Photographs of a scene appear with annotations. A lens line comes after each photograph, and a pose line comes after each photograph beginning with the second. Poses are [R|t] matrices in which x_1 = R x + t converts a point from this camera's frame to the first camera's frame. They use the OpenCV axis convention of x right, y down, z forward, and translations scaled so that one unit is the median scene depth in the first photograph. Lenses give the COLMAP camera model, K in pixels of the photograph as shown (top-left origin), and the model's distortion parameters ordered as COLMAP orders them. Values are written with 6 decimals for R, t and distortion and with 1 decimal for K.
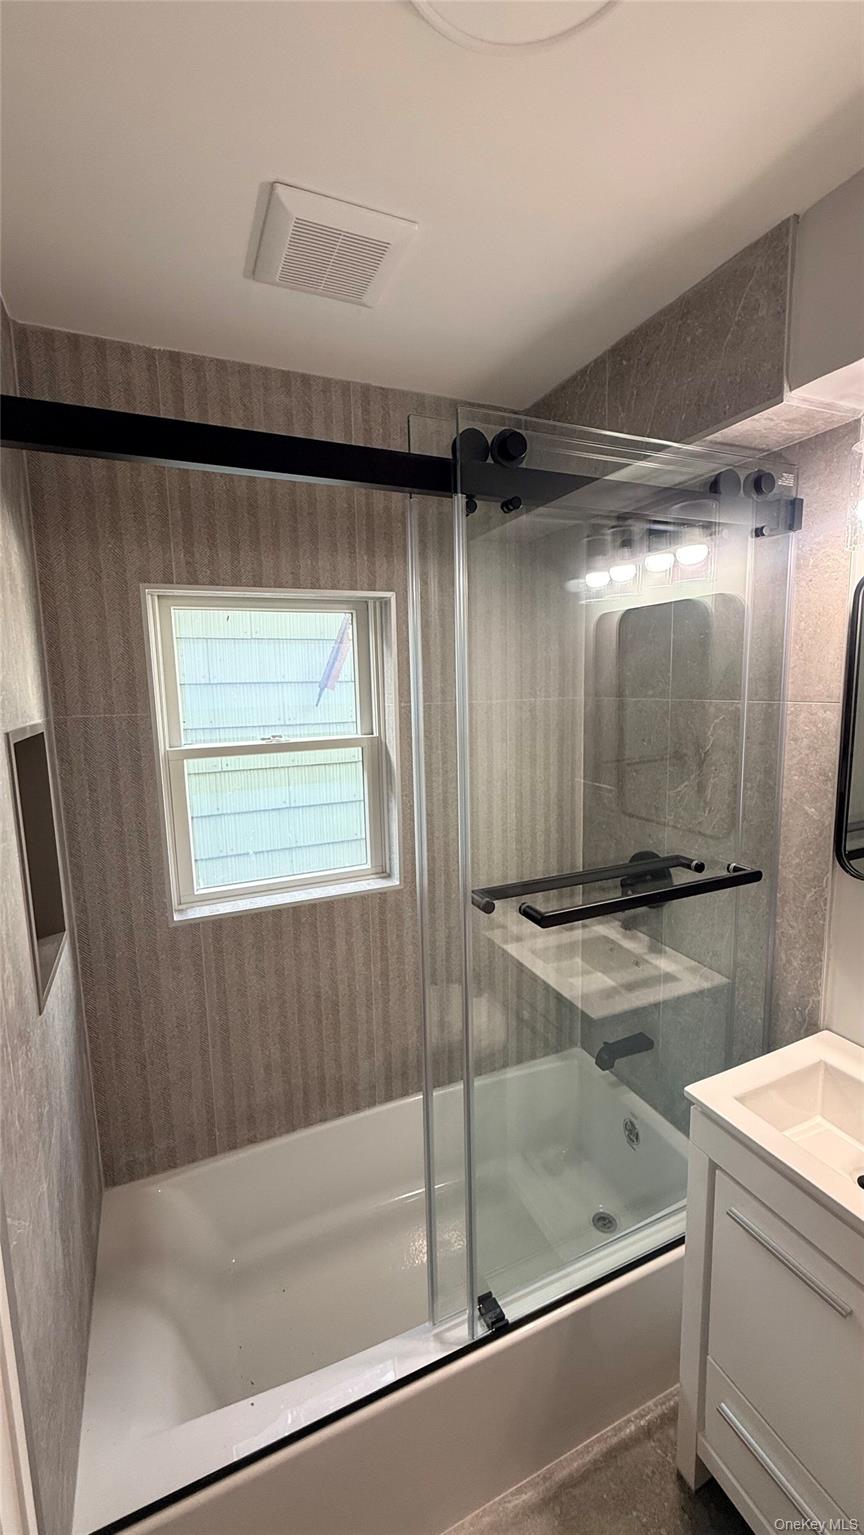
lens RADIAL K [[608.4, 0, 429.8], [0, 608.4, 763.2], [0, 0, 1]] dist [-0.003337, -0.000002]
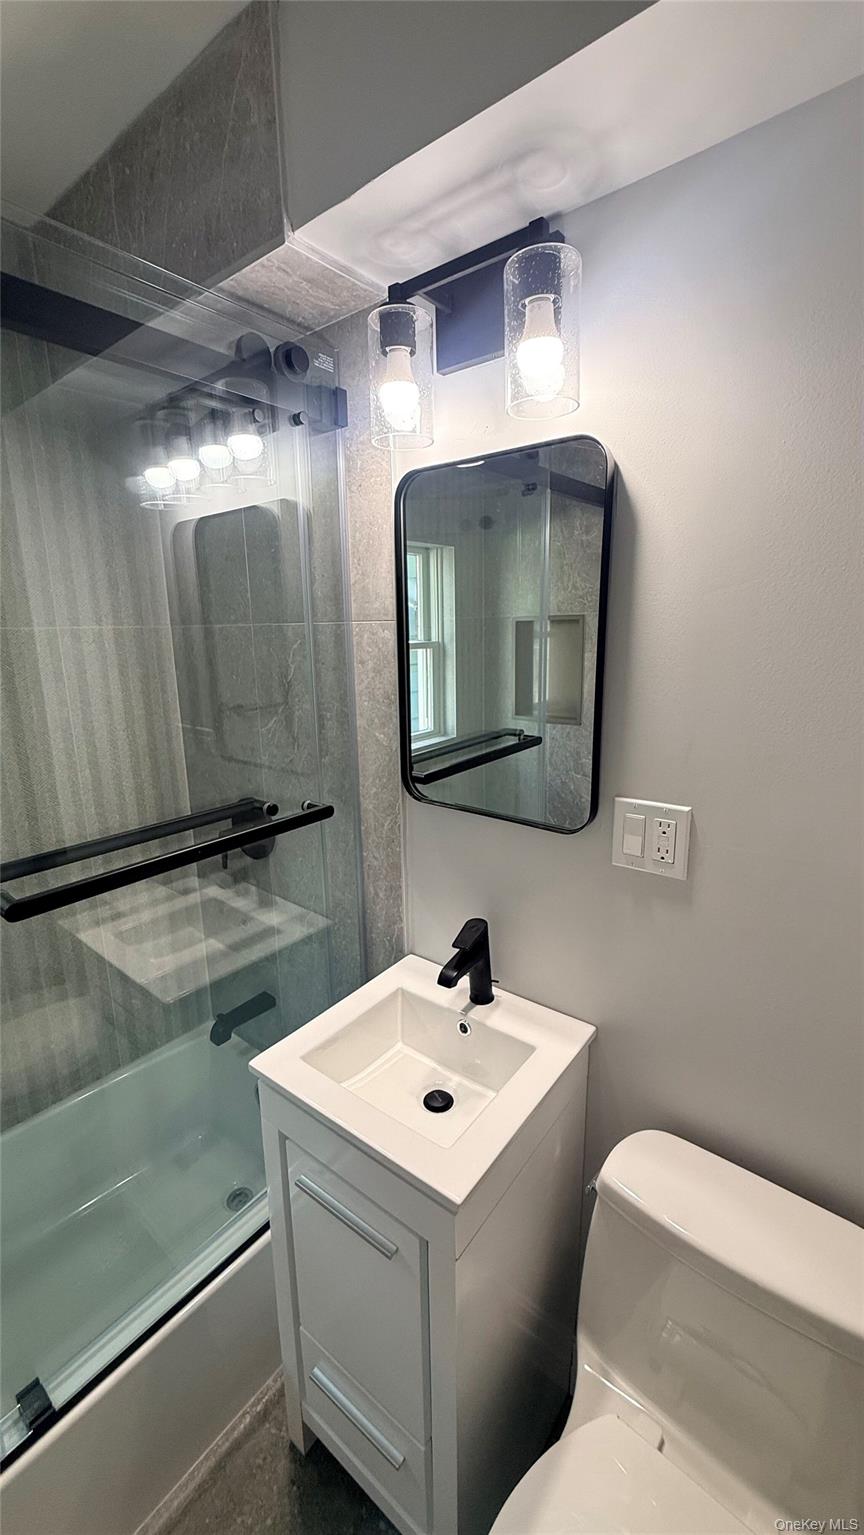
lens RADIAL K [[608.4, 0, 429.8], [0, 608.4, 763.2], [0, 0, 1]] dist [-0.003337, -0.000002]
pose [[0.887320, -0.092133, 0.451856, 0.249202], [0.056487, 0.994175, 0.091785, 0.034481], [-0.457681, -0.055919, 0.887356, 0.107981]]
